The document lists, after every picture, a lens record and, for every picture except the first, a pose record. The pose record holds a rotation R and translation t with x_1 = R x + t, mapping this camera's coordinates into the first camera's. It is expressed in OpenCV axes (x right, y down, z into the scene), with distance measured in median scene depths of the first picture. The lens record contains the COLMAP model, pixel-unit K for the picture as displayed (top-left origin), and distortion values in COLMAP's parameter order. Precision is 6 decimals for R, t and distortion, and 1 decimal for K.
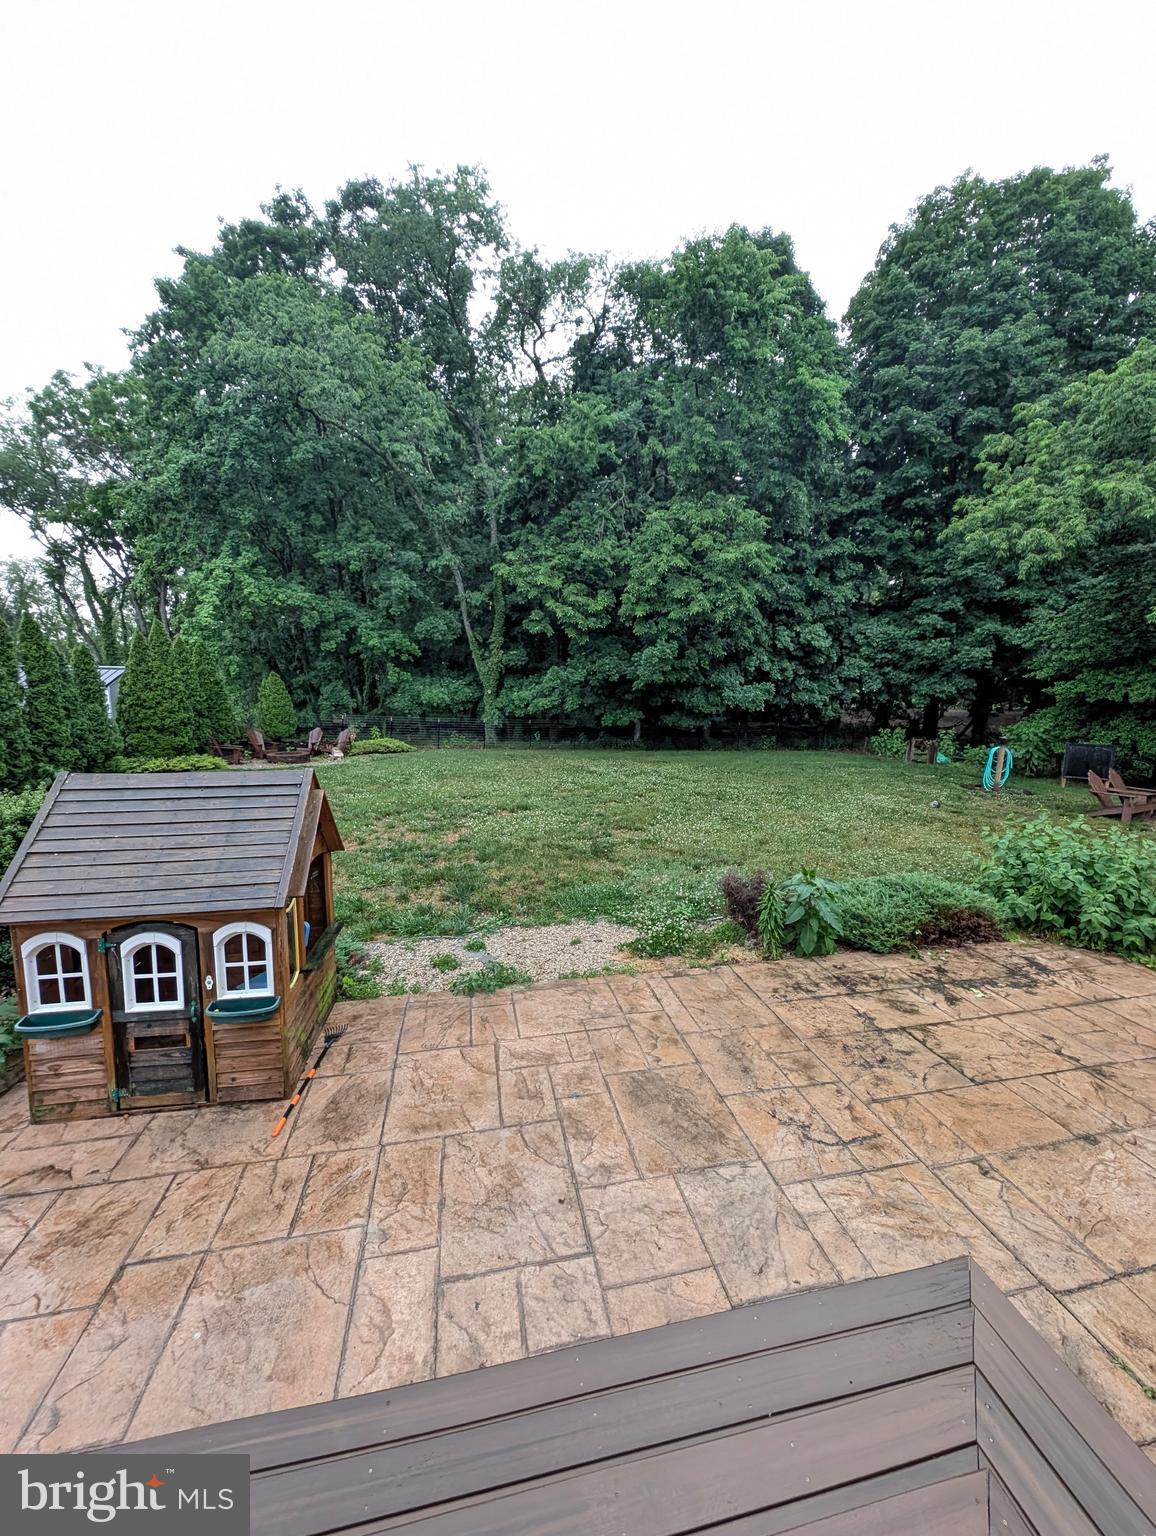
lens RADIAL K [[576.0, 0, 582.6], [0, 576.0, 762.9], [0, 0, 1]] dist [0.000566, 0.000008]
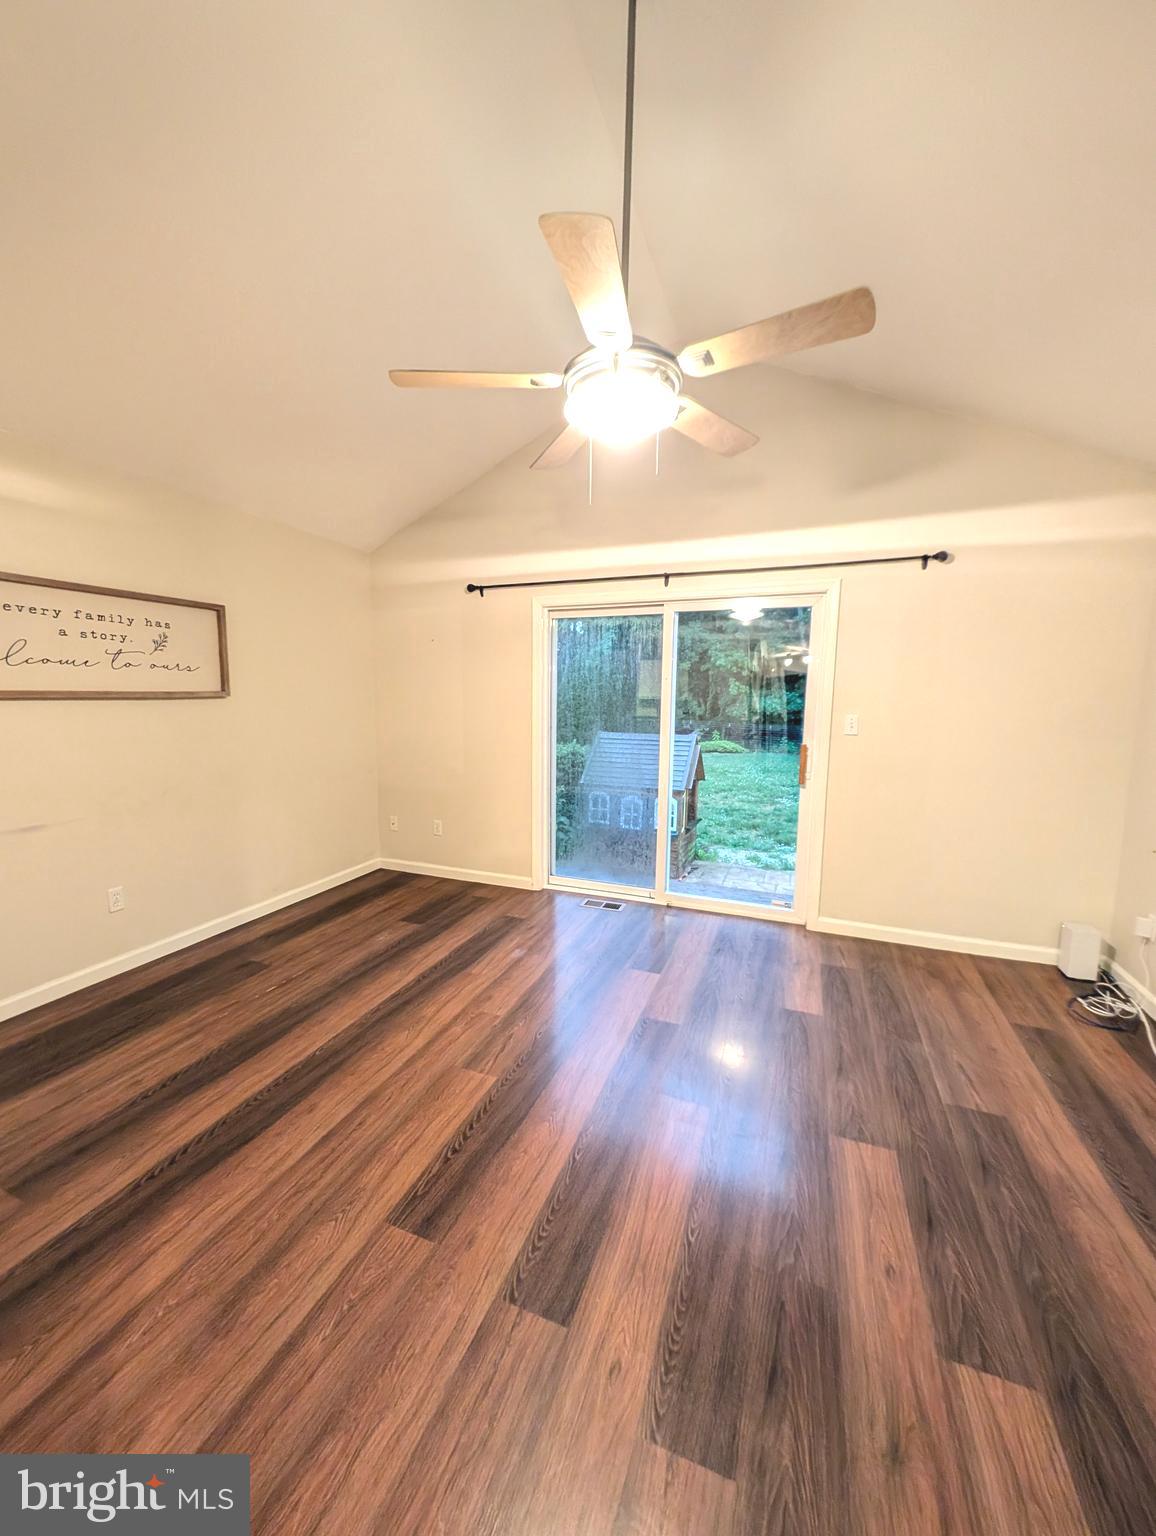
lens RADIAL K [[576.0, 0, 581.4], [0, 576.0, 771.5], [0, 0, 1]] dist [0.000566, 0.000008]
pose [[0.842857, 0.069353, -0.533650, 0.099741], [-0.072435, 0.997257, 0.015198, 0.045627], [0.533240, 0.025846, 0.845569, -0.322908]]
